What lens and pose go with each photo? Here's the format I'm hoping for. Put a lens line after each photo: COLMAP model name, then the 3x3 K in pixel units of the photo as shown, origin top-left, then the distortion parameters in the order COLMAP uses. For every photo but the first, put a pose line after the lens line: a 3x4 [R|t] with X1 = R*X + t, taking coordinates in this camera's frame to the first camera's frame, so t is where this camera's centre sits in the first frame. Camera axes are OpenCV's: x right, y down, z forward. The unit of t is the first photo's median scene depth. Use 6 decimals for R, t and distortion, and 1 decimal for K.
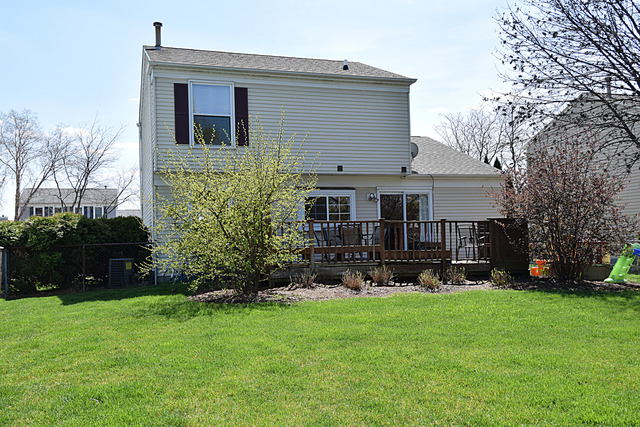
lens RADIAL K [[607.1, 0, 320.0], [0, 607.1, 213.5], [0, 0, 1]] dist [0.024210, 0.003621]
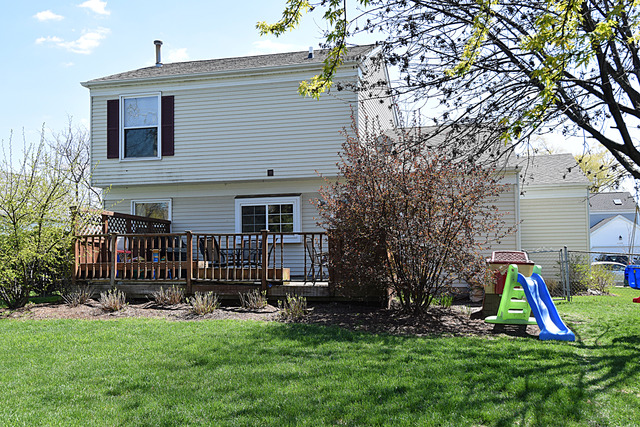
lens RADIAL K [[637.2, 0, 320.0], [0, 637.2, 213.5], [0, 0, 1]] dist [0.018446, 0.011361]
pose [[0.844582, -0.023136, -0.534926, 0.618300], [0.016947, 0.999721, -0.016482, 0.001142], [0.535158, 0.004855, 0.844738, 0.270829]]
